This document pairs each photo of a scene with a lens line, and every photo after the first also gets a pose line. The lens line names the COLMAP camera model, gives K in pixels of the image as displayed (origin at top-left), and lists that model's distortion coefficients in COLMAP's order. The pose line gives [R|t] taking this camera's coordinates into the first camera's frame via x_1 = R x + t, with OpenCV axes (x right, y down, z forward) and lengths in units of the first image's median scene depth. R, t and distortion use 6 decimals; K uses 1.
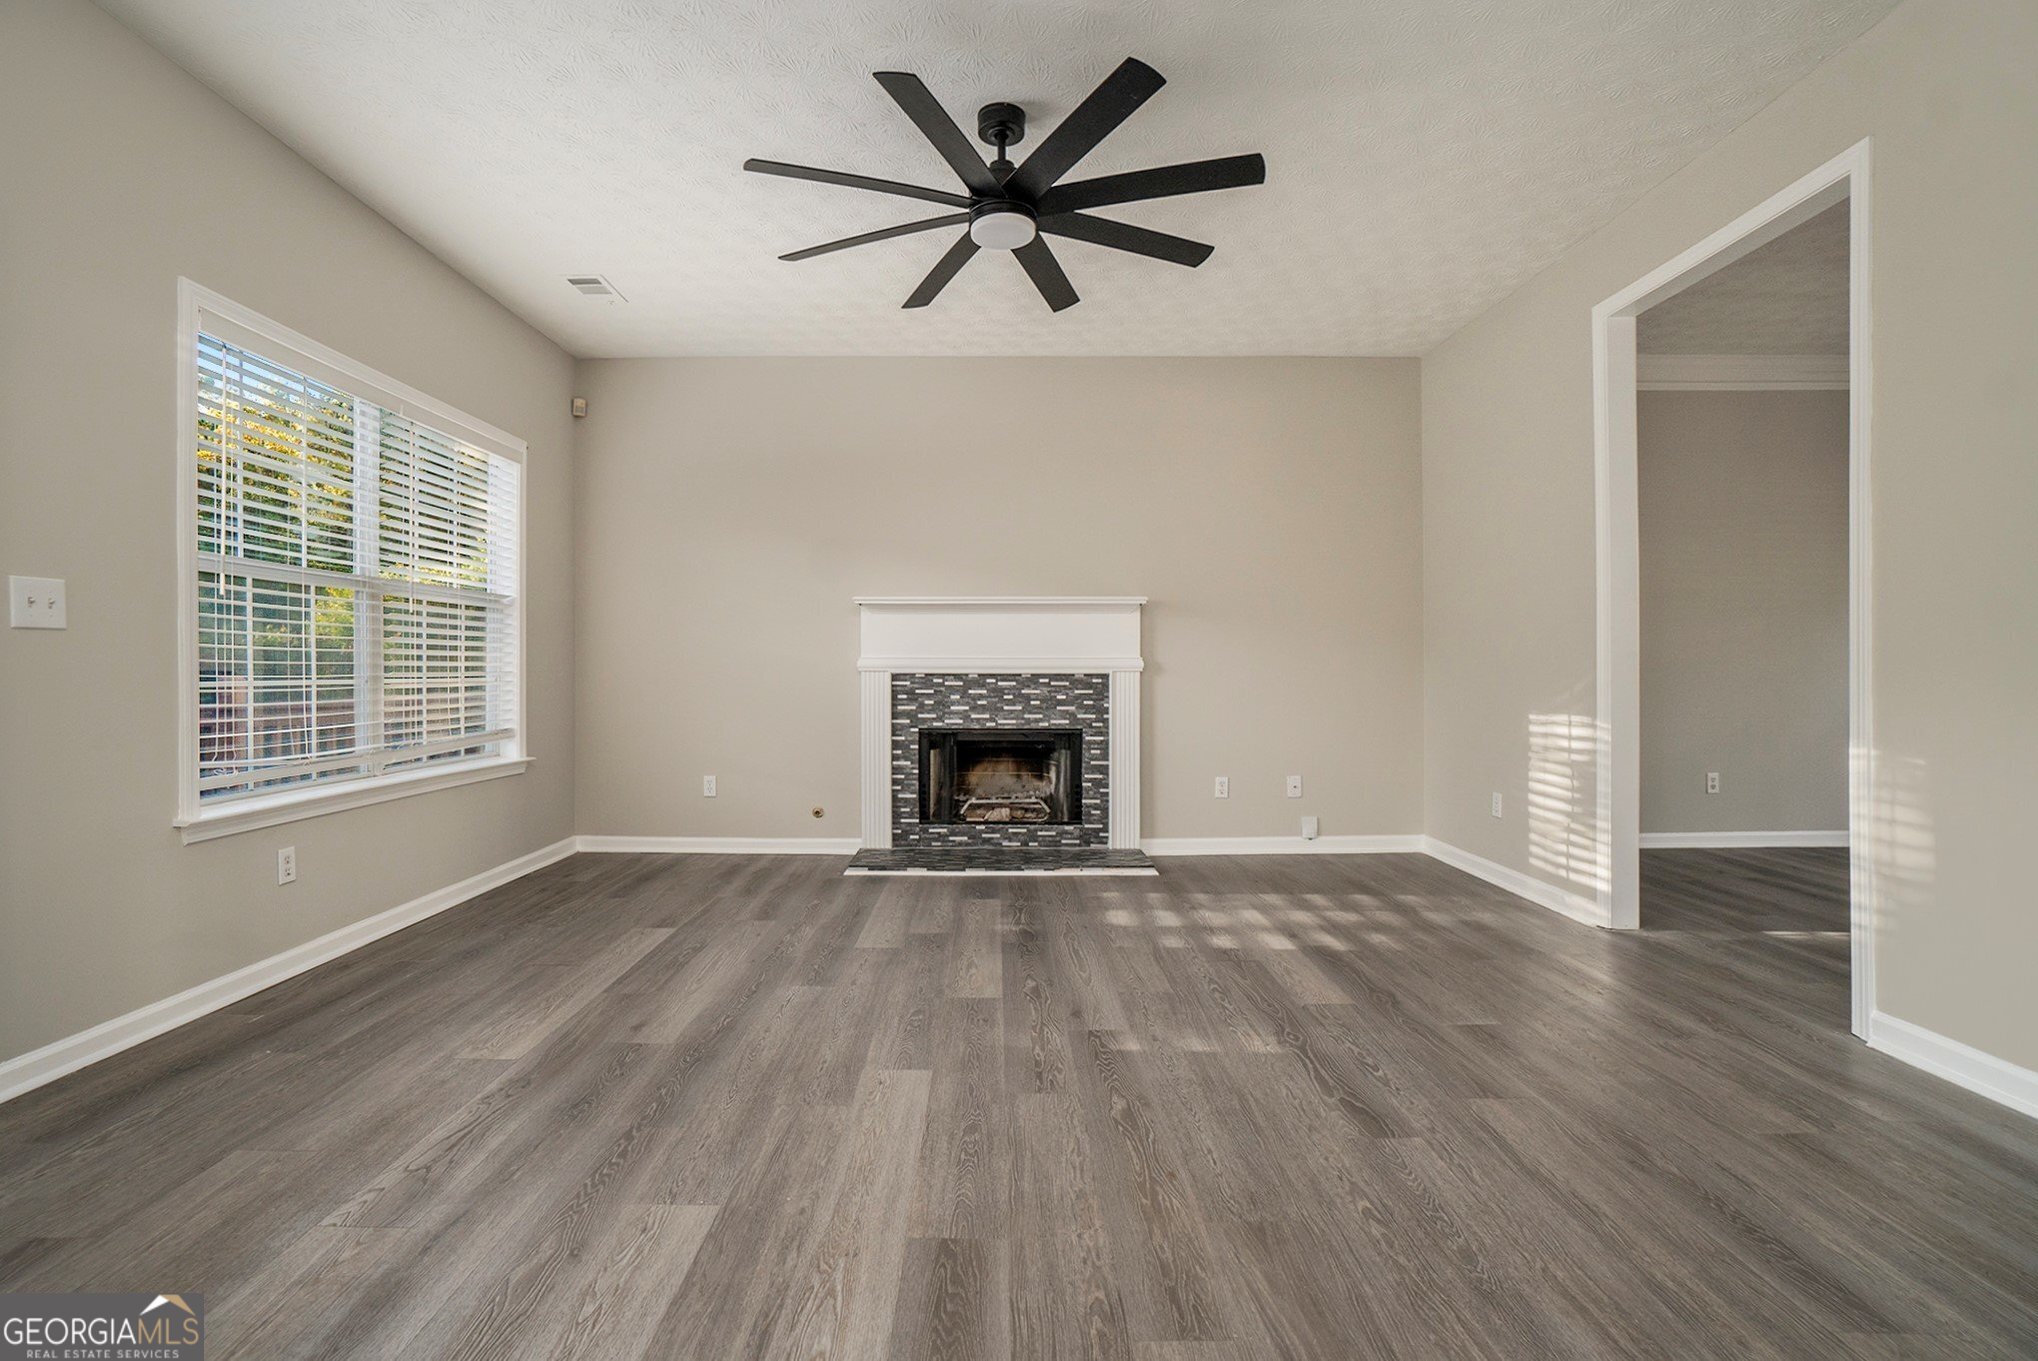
lens RADIAL K [[895.1, 0, 1020.1], [0, 895.1, 668.8], [0, 0, 1]] dist [-0.046072, 0.001308]
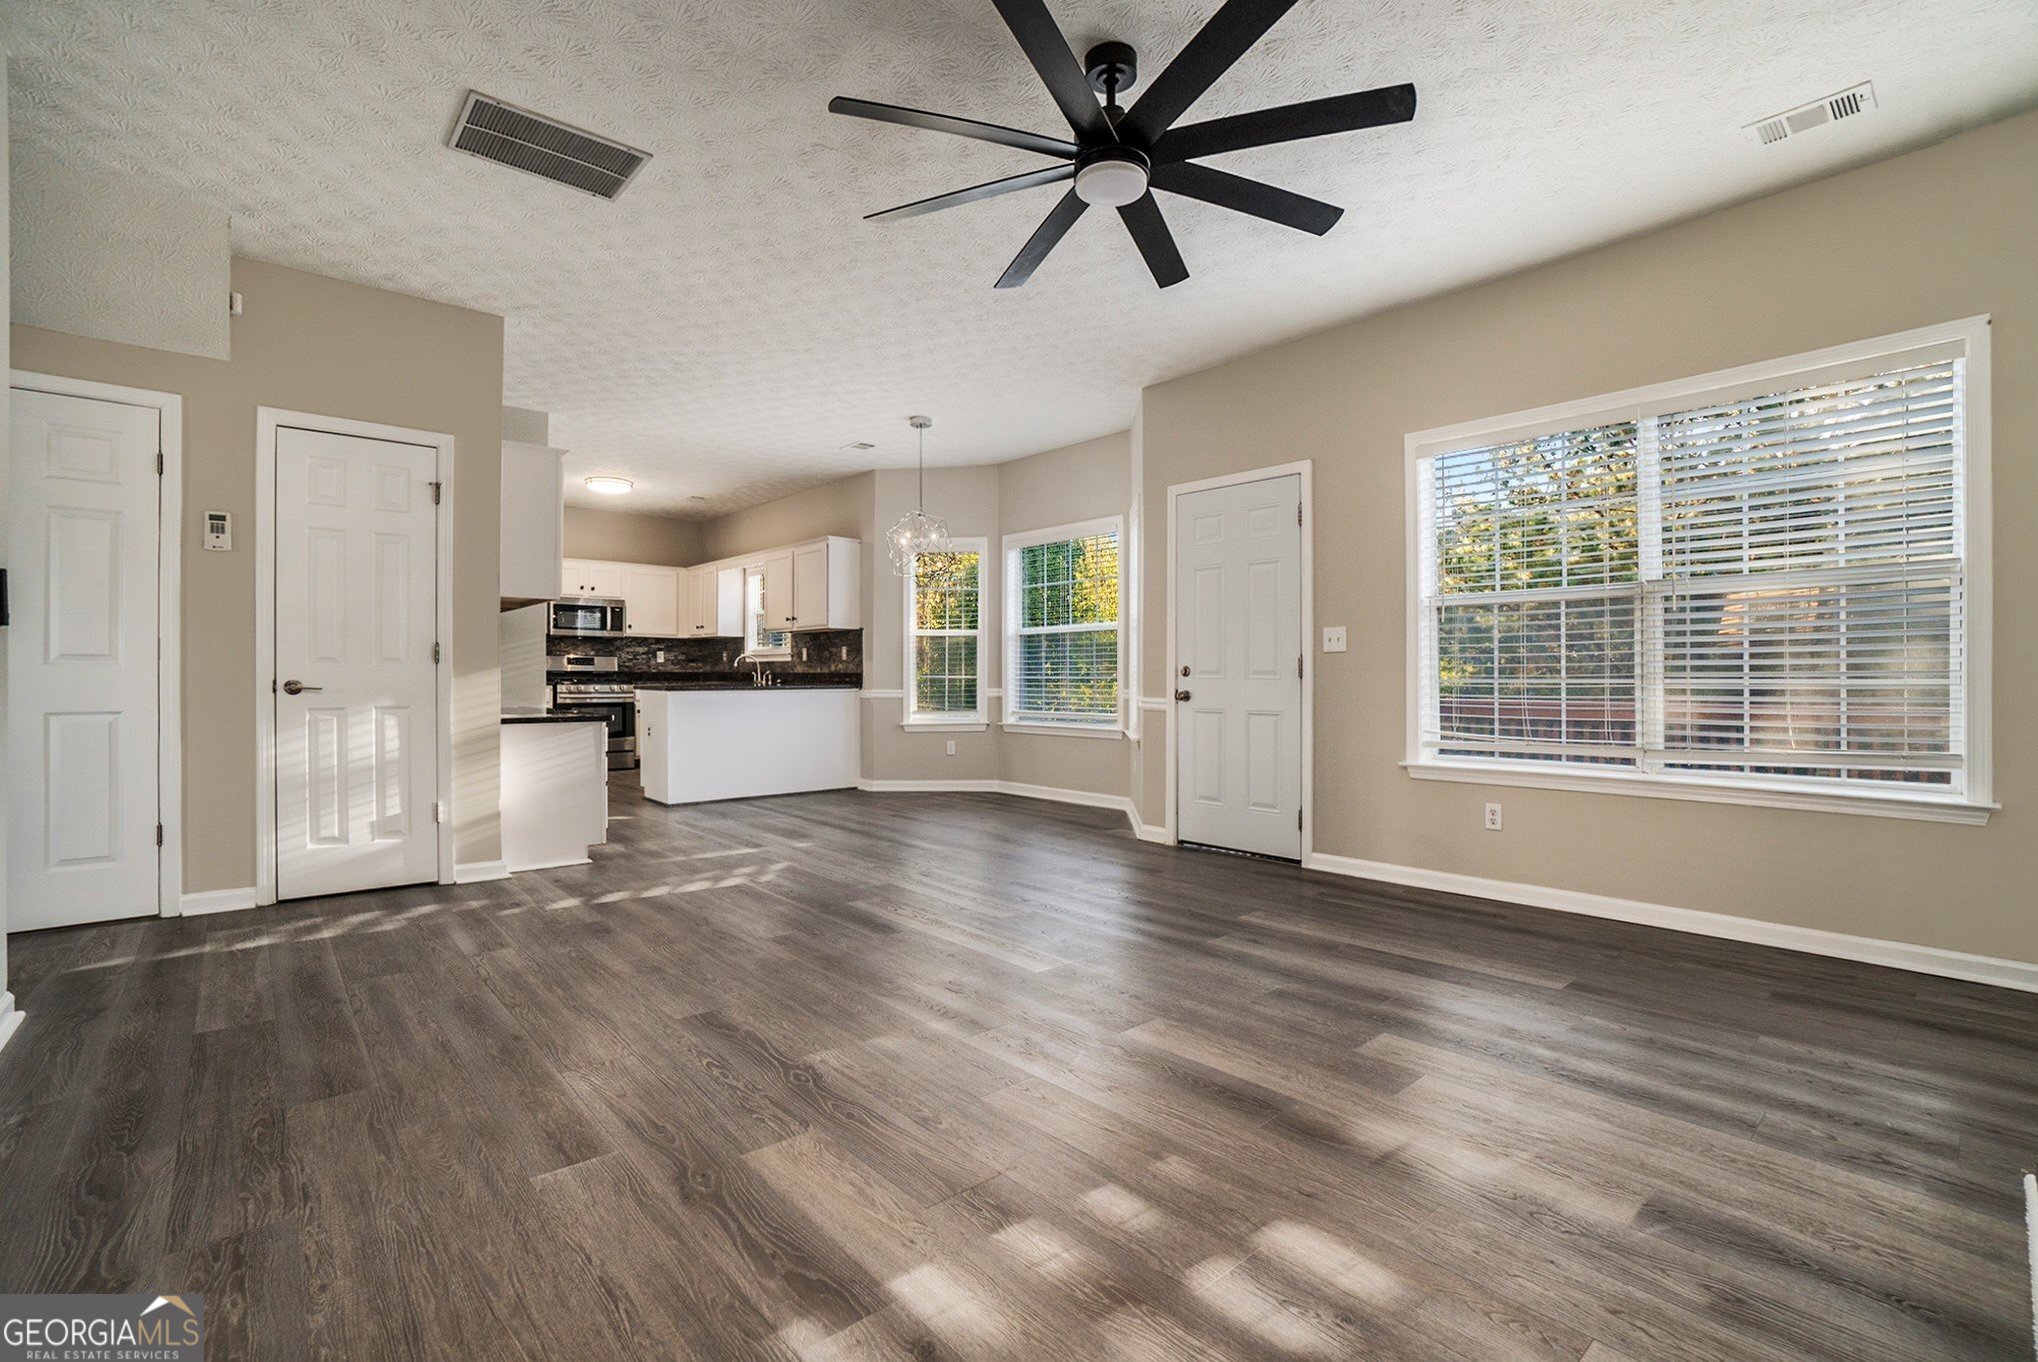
lens RADIAL K [[928.8, 0, 1015.6], [0, 928.8, 684.8], [0, 0, 1]] dist [-0.005979, 0.000056]
pose [[-0.764068, 0.005876, -0.645109, 0.518145], [0.005811, 0.999981, 0.002226, 0.011320], [0.645110, -0.002048, -0.764087, 1.289969]]
